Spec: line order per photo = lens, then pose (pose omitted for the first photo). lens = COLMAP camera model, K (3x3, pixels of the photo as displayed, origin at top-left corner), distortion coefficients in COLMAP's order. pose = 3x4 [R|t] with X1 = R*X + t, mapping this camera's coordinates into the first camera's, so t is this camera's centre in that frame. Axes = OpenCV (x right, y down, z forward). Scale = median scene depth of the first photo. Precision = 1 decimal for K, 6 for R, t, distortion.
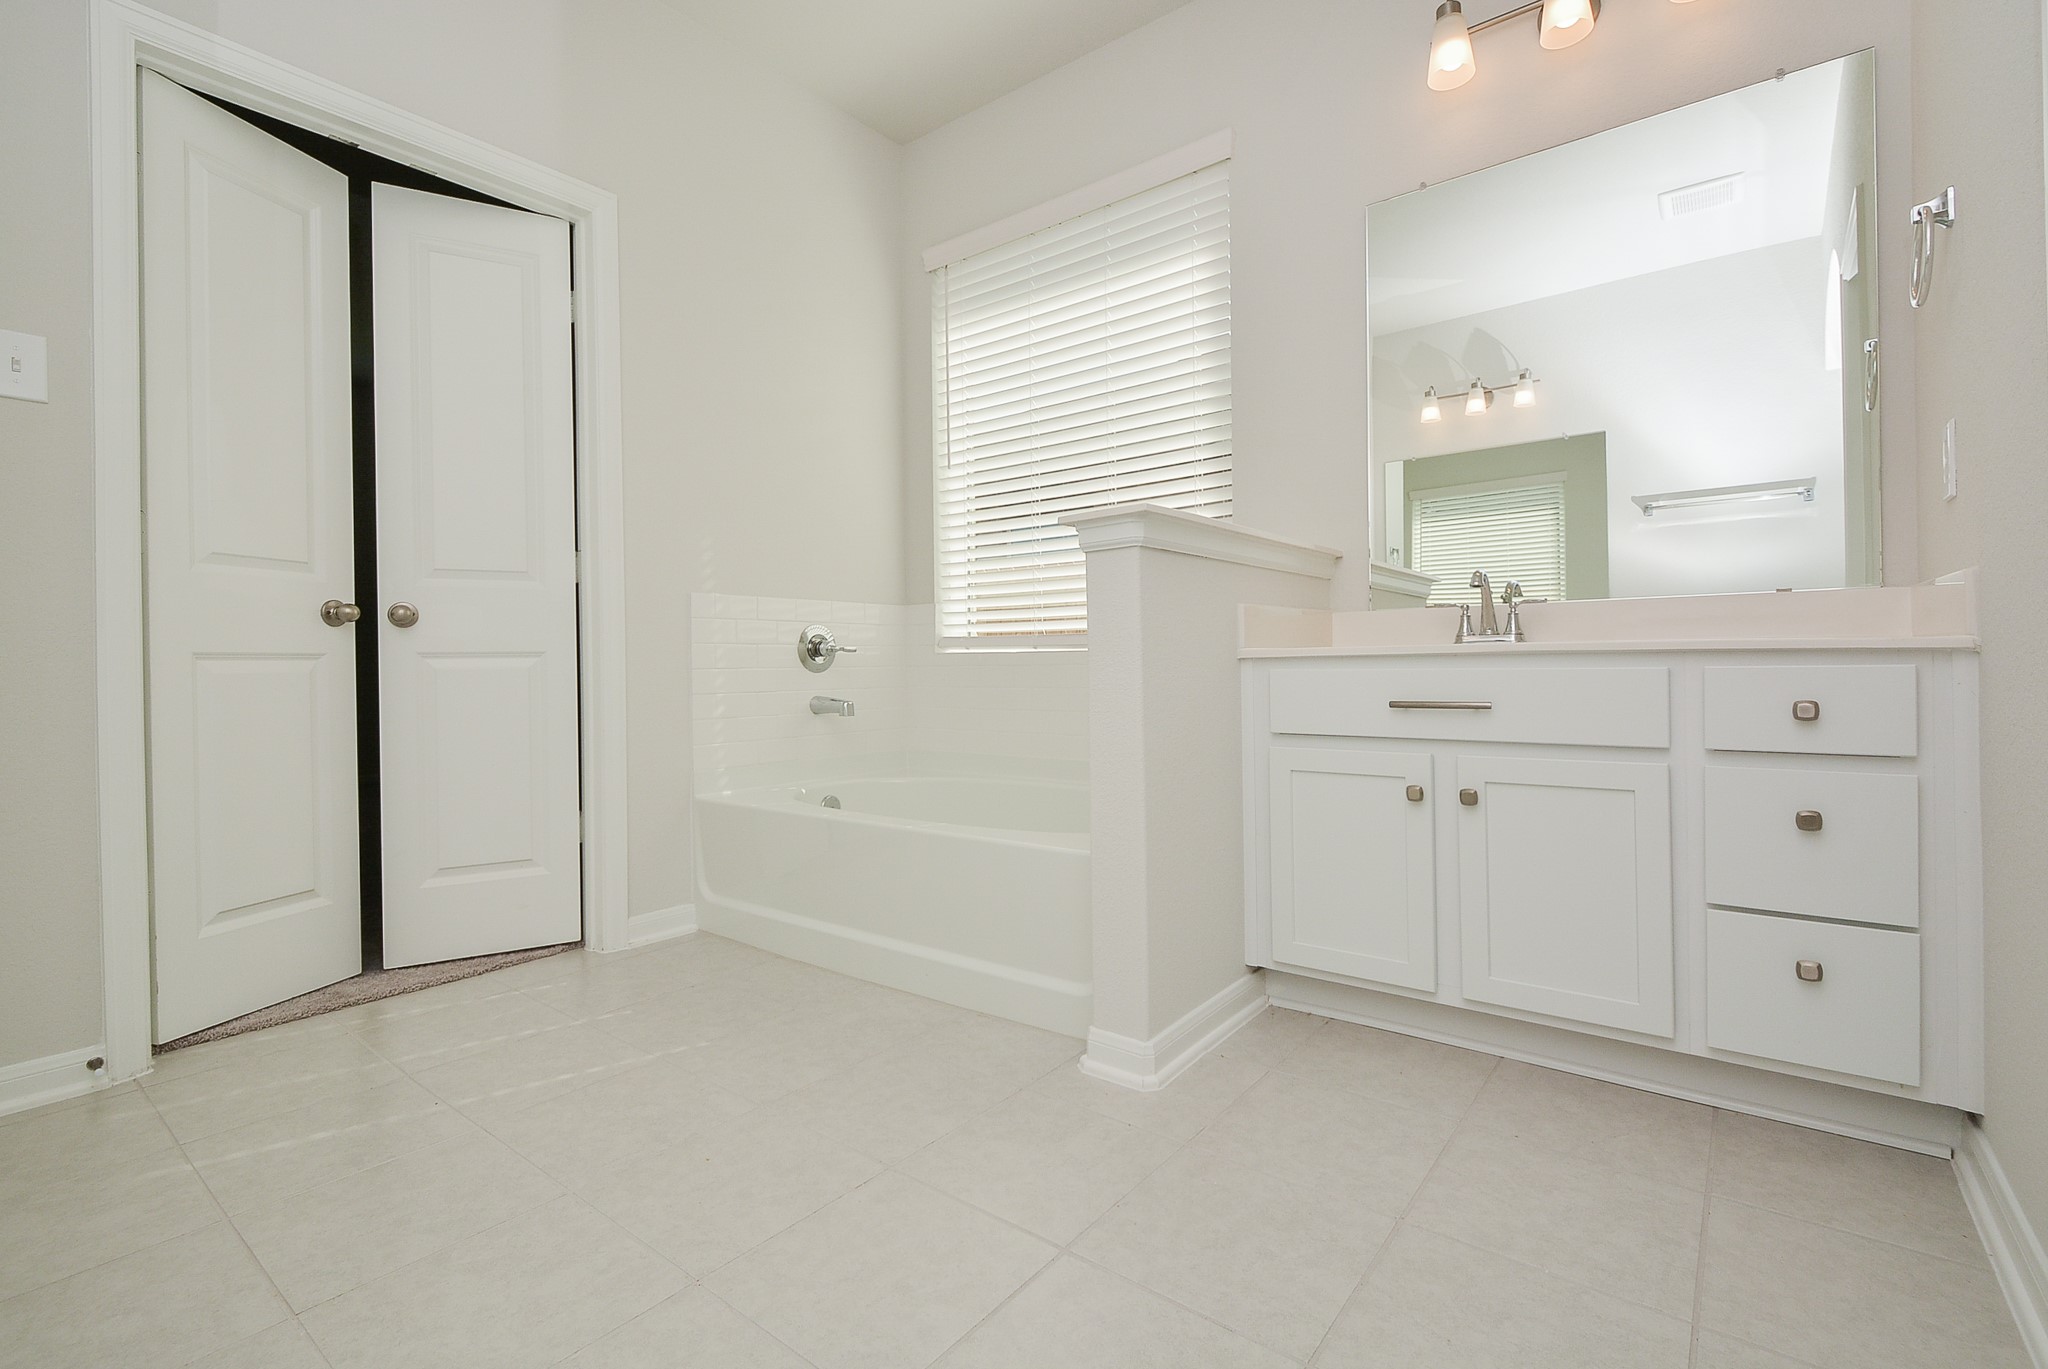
lens RADIAL K [[906.5, 0, 1031.1], [0, 906.5, 667.2], [0, 0, 1]] dist [0.010939, -0.008430]
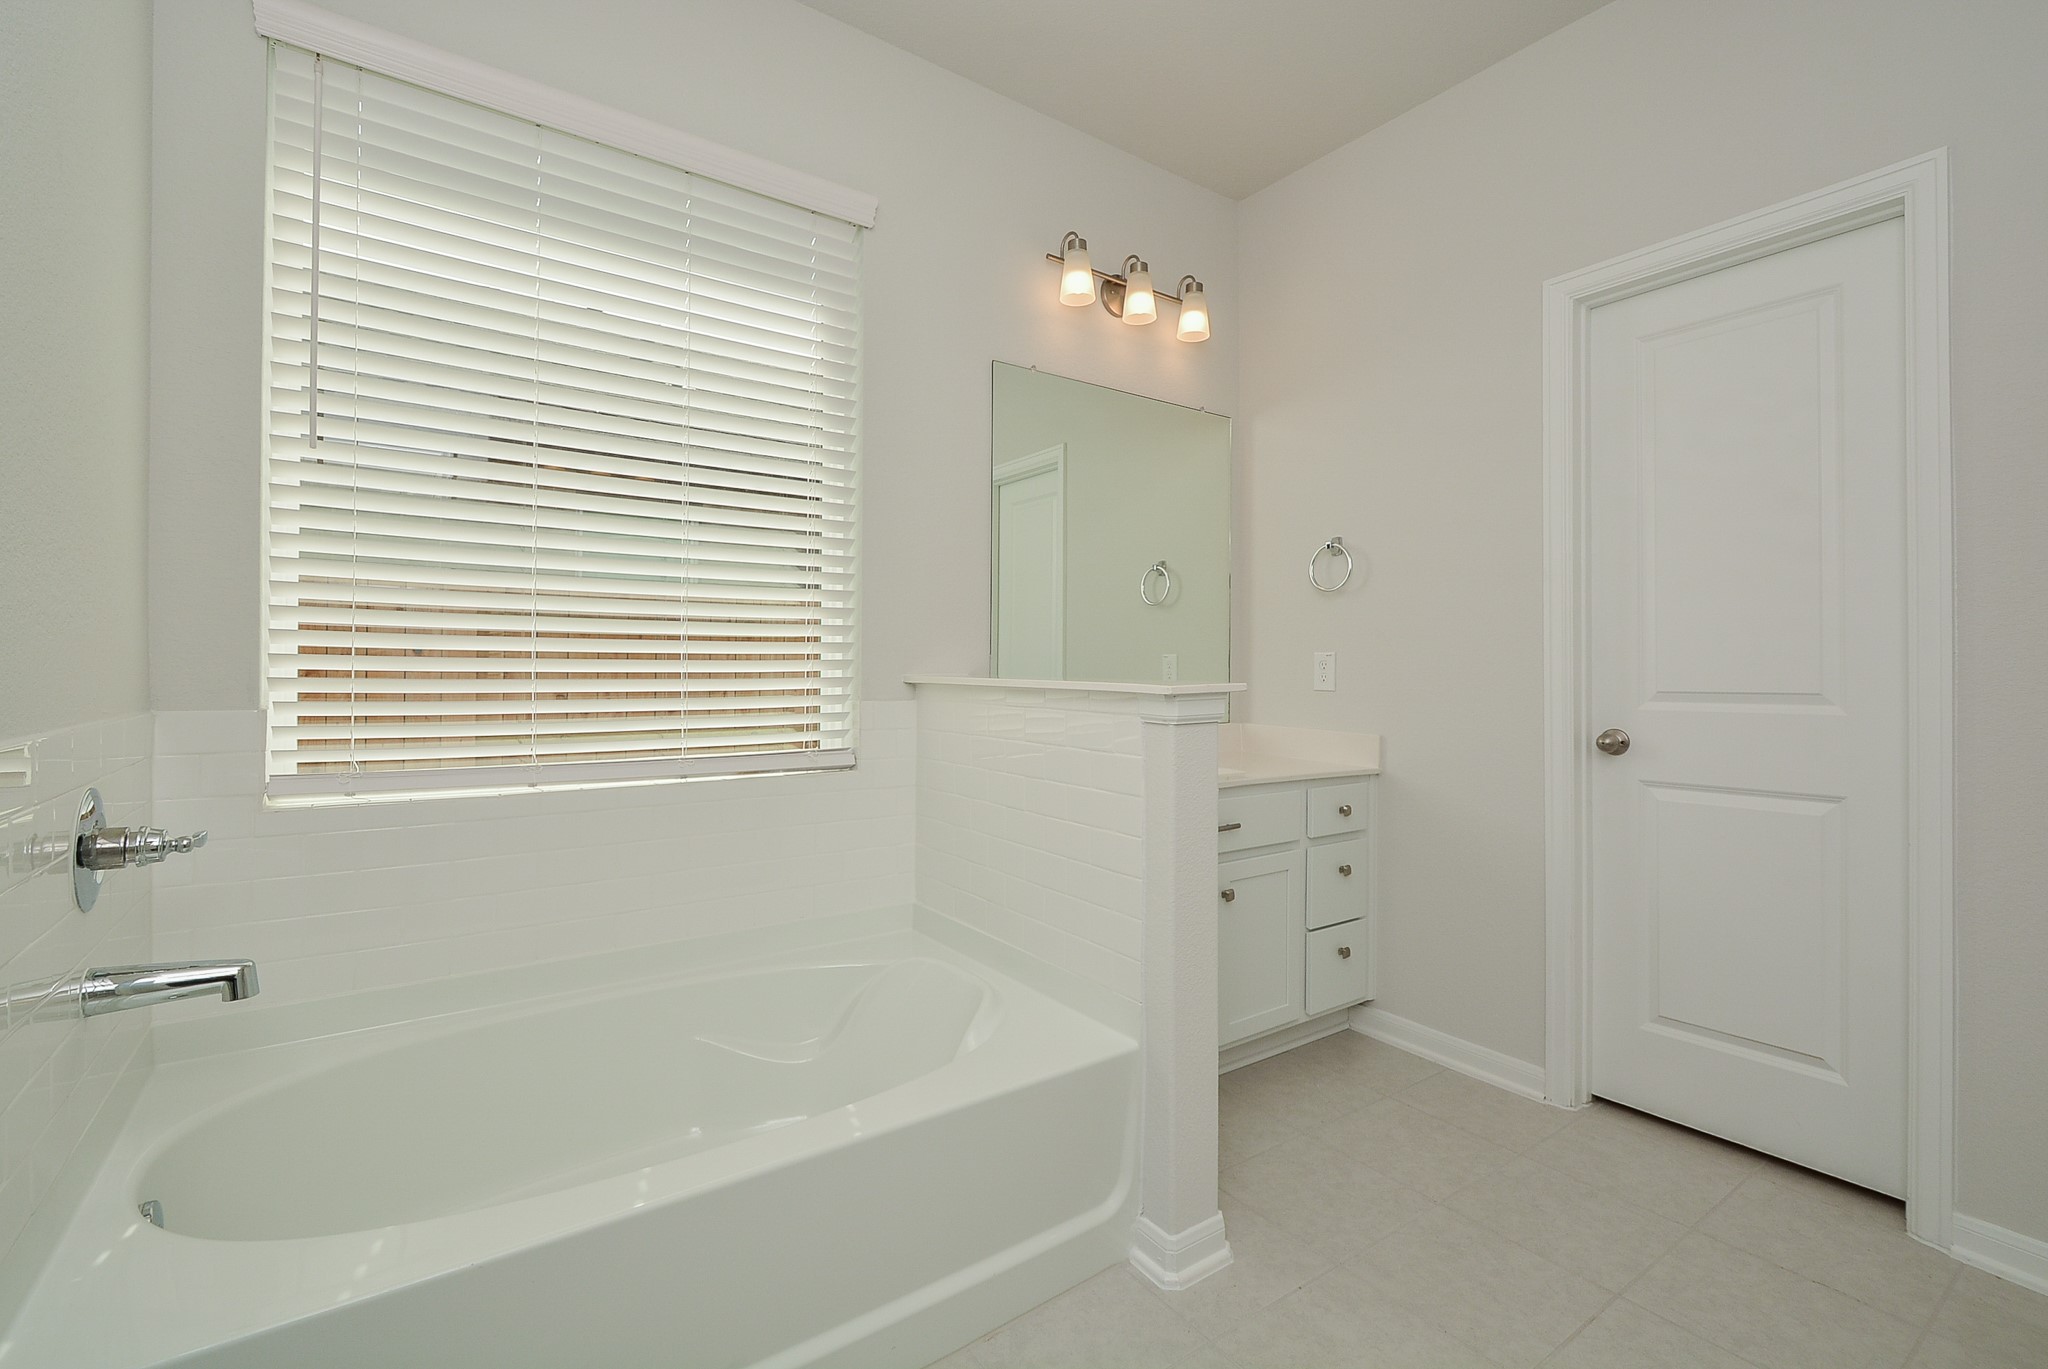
lens RADIAL K [[896.0, 0, 1030.7], [0, 896.0, 667.8], [0, 0, 1]] dist [0.007485, -0.007494]
pose [[0.285212, 0.019857, 0.958259, -0.735618], [-0.002487, 0.999797, -0.019977, -0.138852], [-0.958461, 0.003314, 0.285204, 0.757451]]
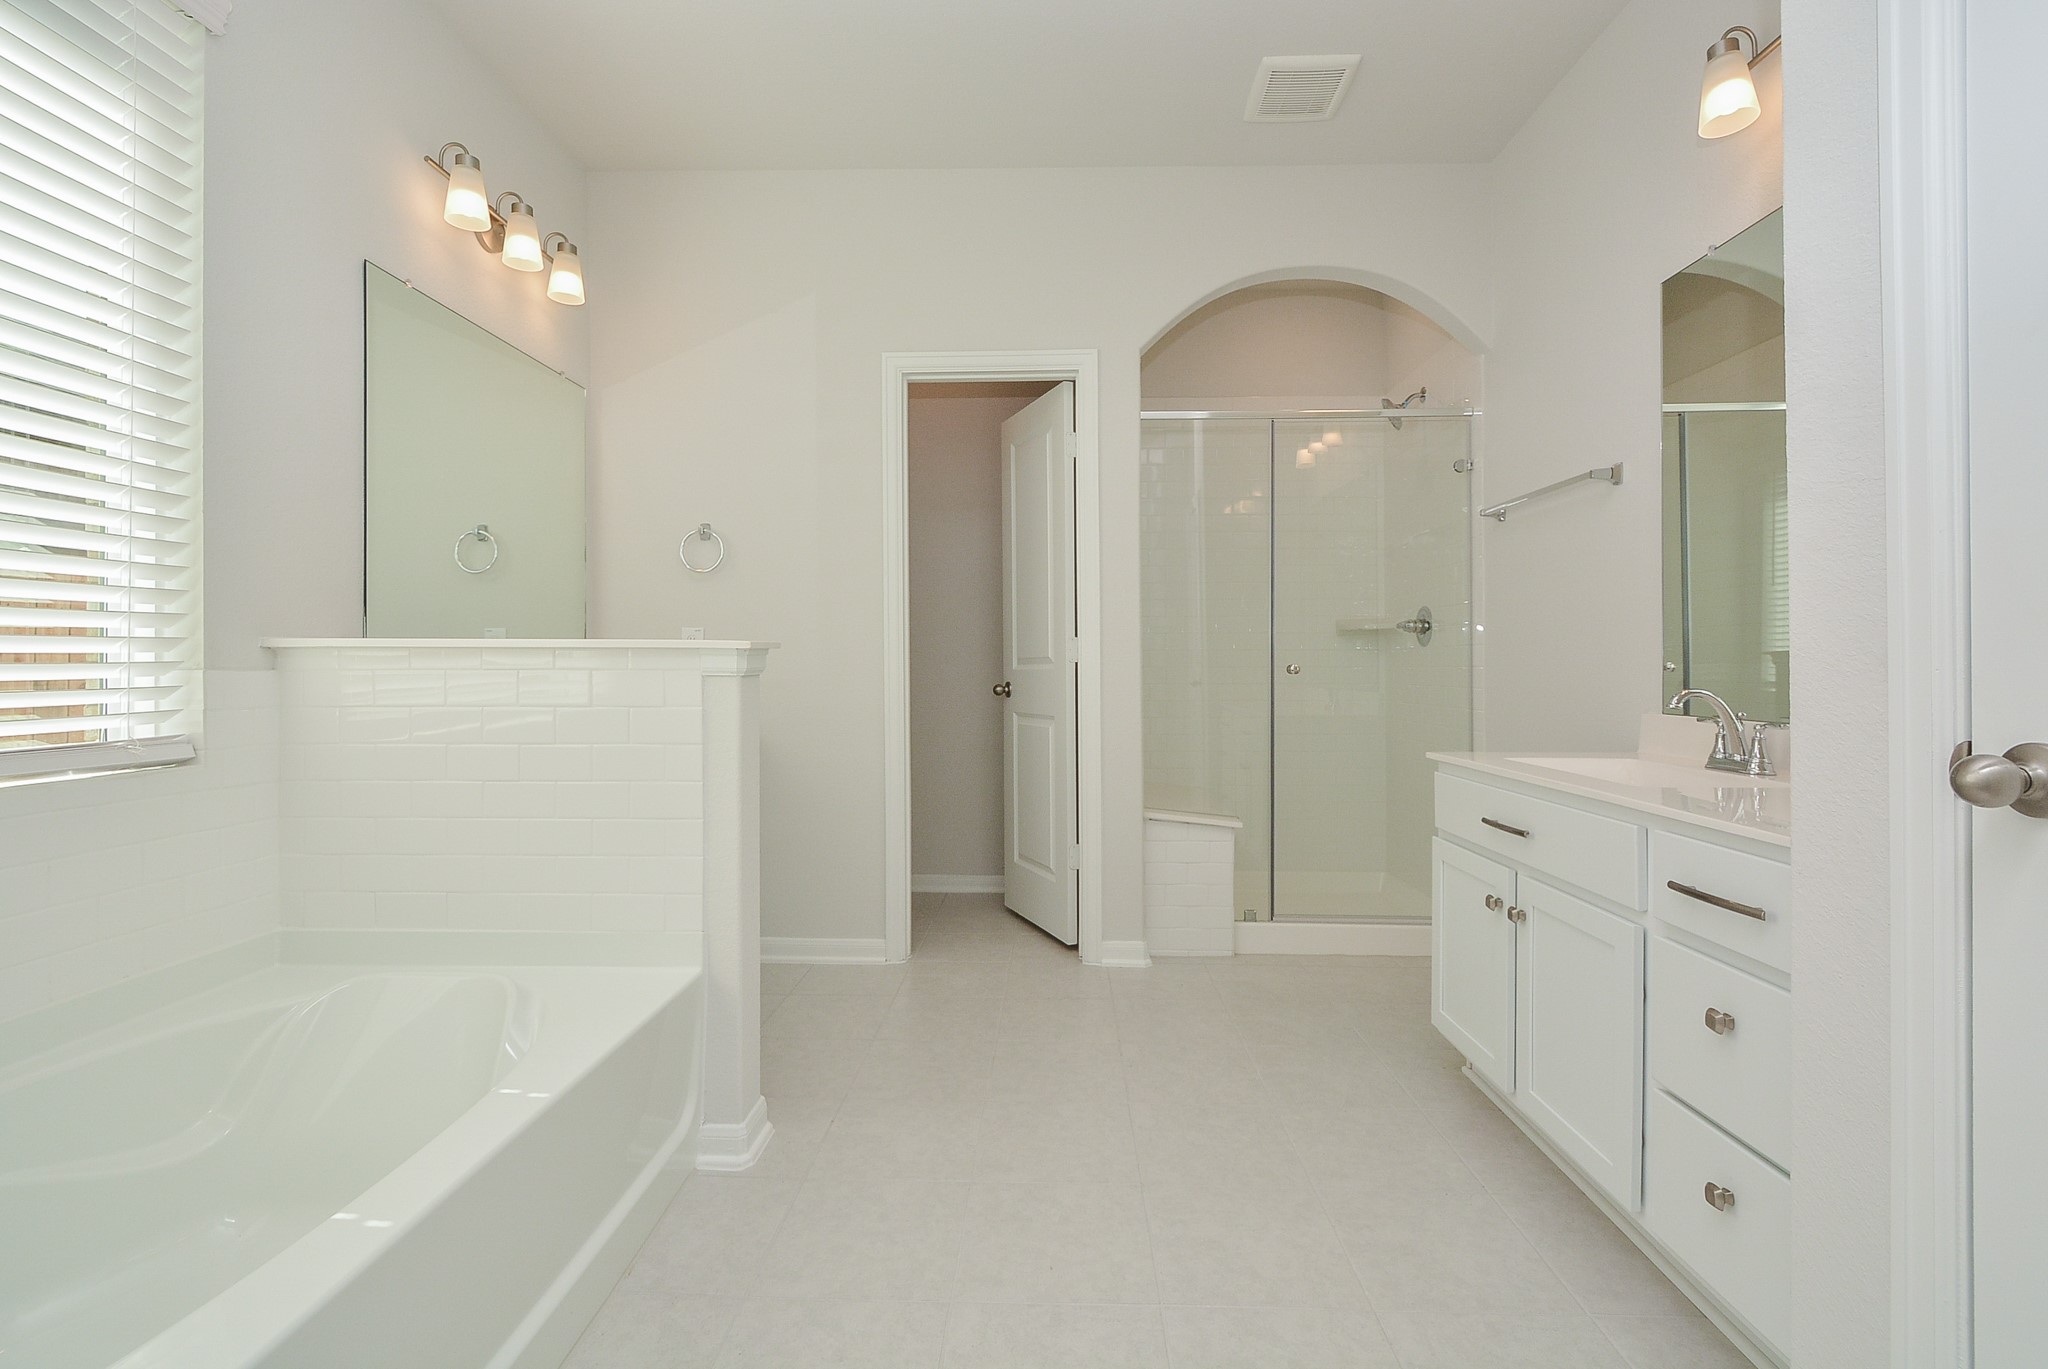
lens RADIAL K [[906.5, 0, 1031.1], [0, 906.5, 667.2], [0, 0, 1]] dist [0.010939, -0.008430]
pose [[-0.592783, 0.015803, 0.805207, -0.850588], [0.015970, 0.999842, -0.007866, -0.103179], [-0.805204, 0.008196, -0.592941, 1.168863]]
